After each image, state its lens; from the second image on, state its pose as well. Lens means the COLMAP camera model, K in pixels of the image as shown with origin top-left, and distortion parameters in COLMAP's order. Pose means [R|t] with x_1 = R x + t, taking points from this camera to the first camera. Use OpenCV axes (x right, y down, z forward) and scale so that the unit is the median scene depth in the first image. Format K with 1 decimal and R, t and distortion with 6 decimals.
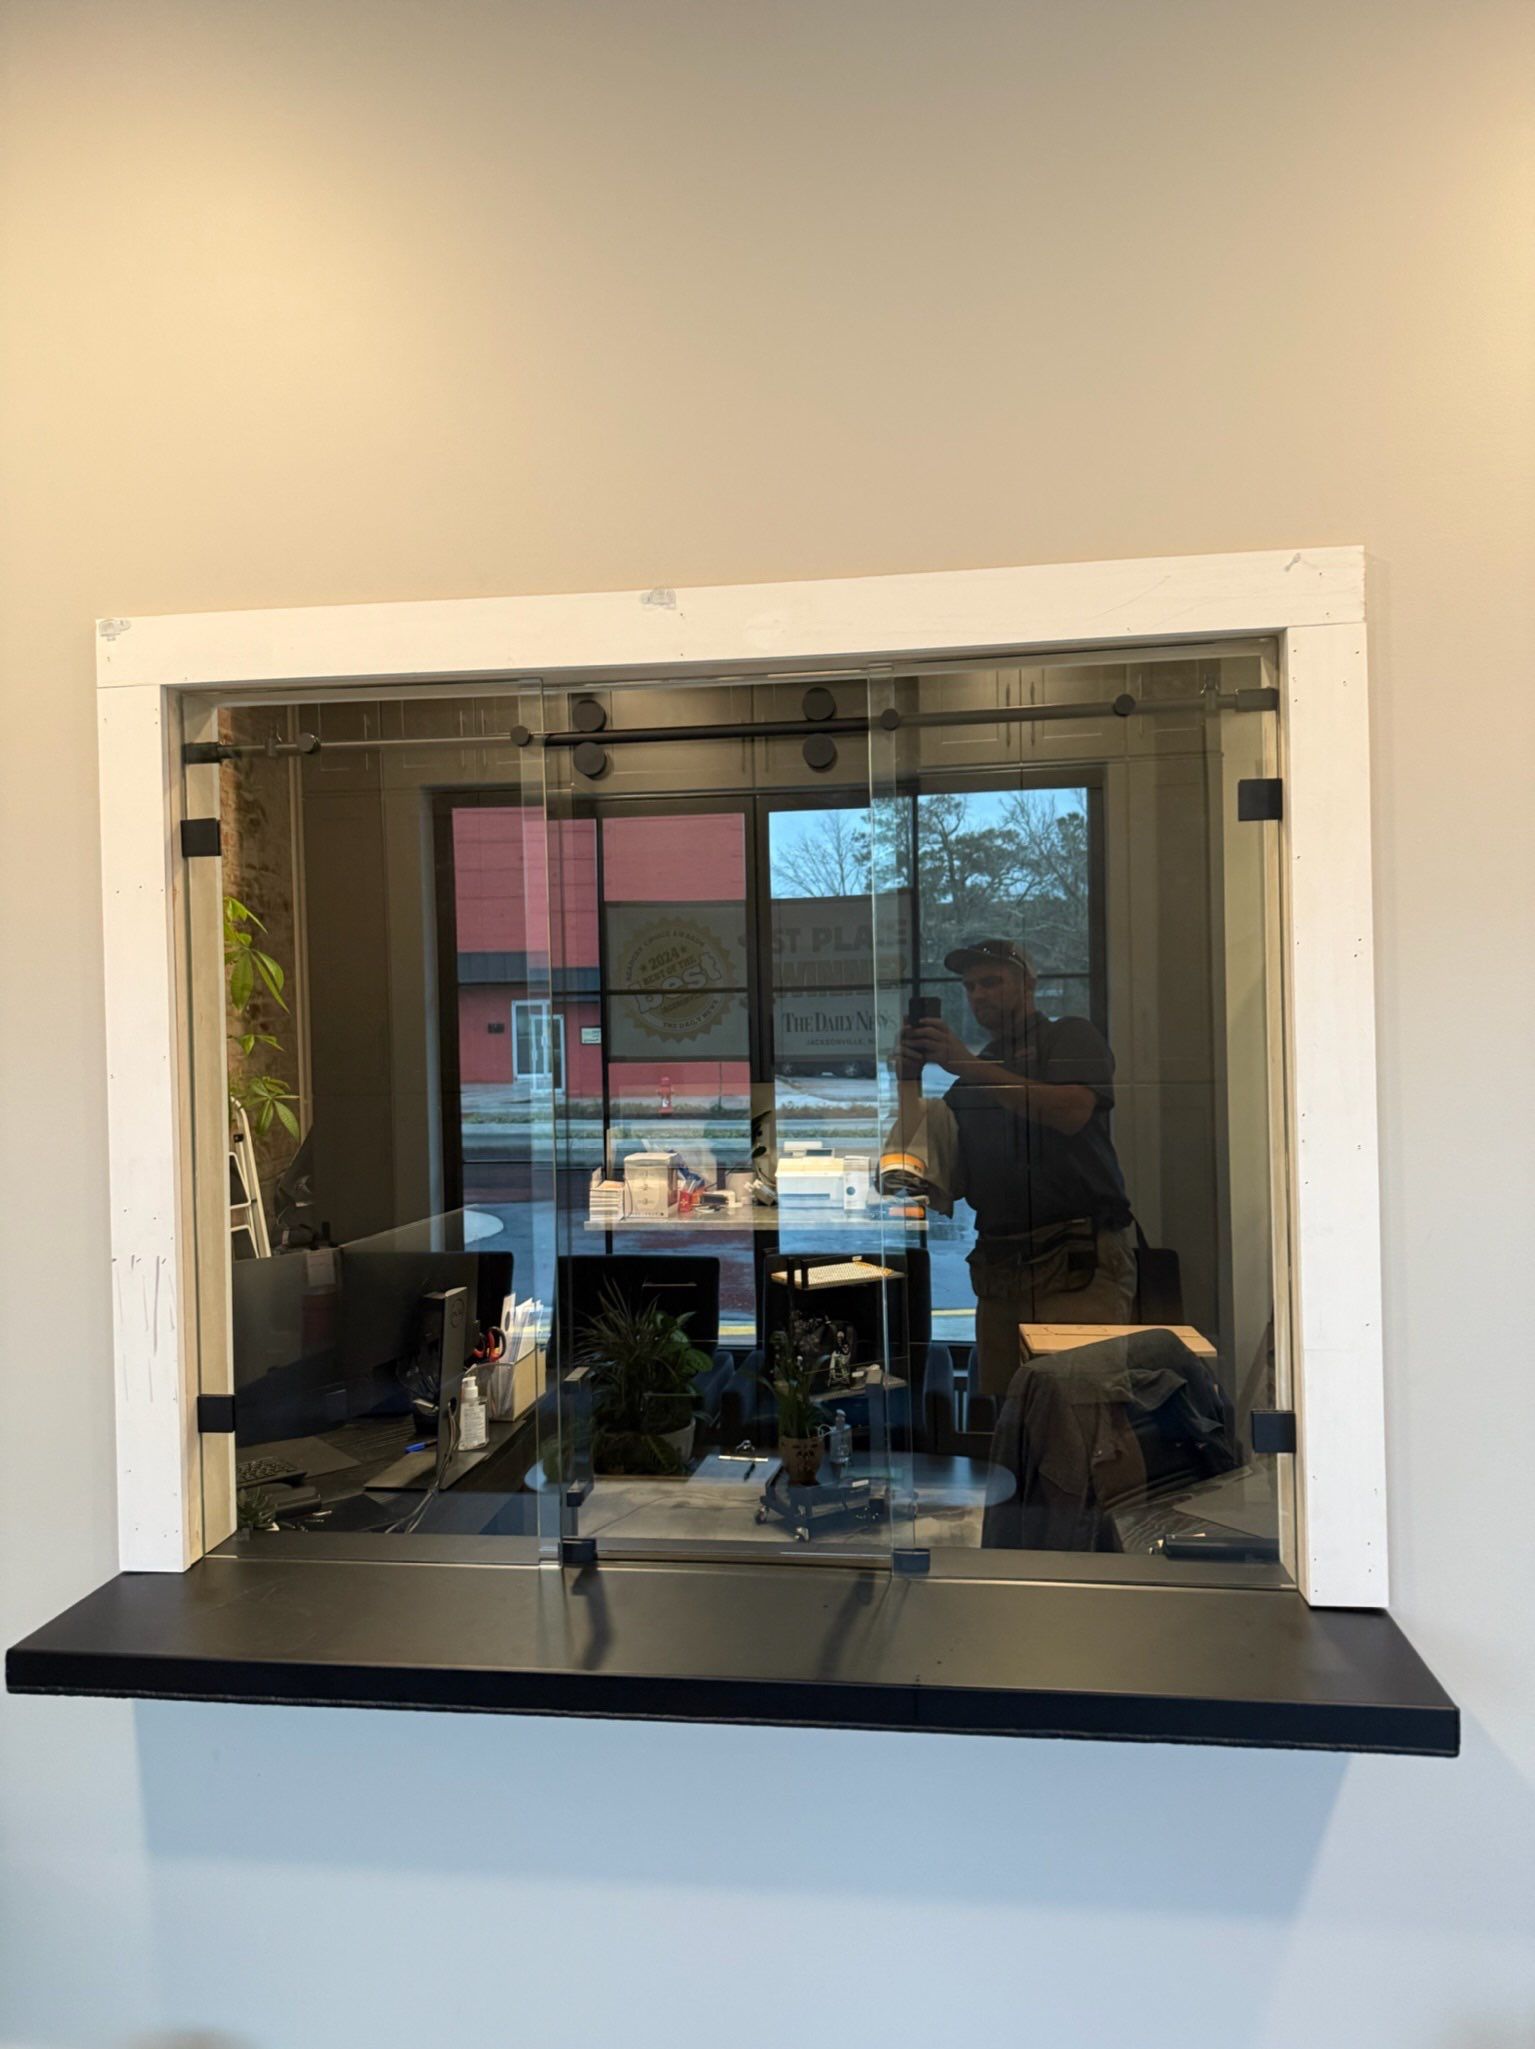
lens RADIAL K [[1453.2, 0, 768.4], [0, 1453.2, 1033.2], [0, 0, 1]] dist [0.196277, -0.241961]
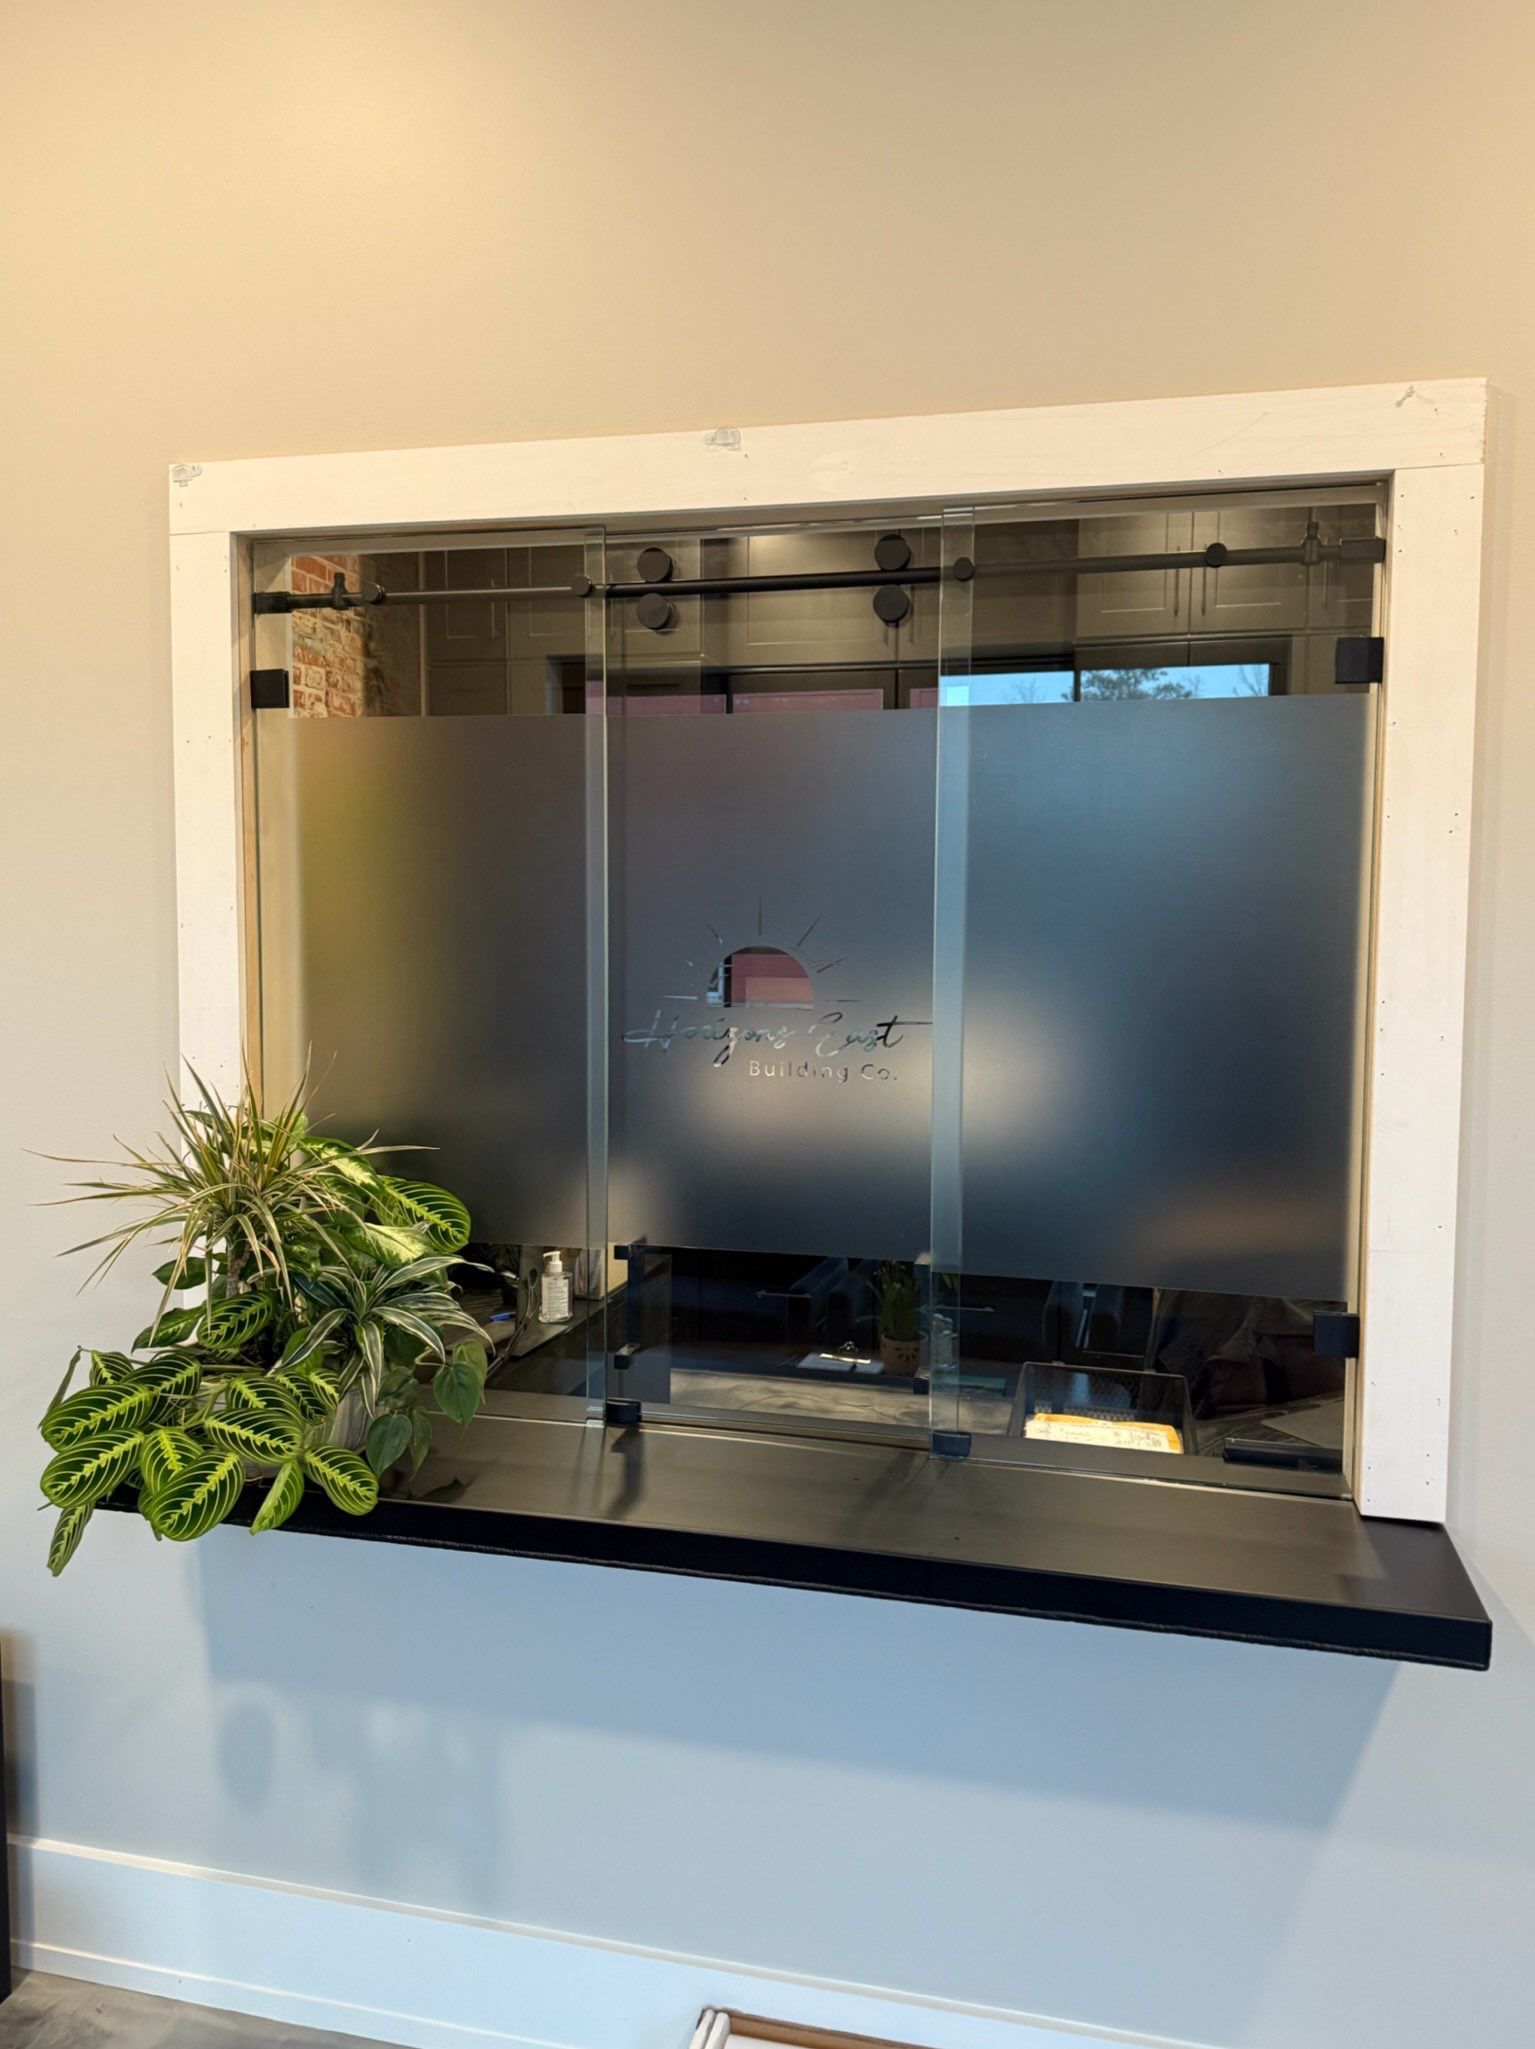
lens RADIAL K [[1611.1, 0, 763.3], [0, 1611.1, 1036.2], [0, 0, 1]] dist [0.152601, -0.159674]
pose [[0.992089, 0.040028, -0.118986, 0.088845], [-0.031646, 0.996937, 0.071518, 0.011947], [0.121484, -0.067187, 0.990317, -0.065199]]
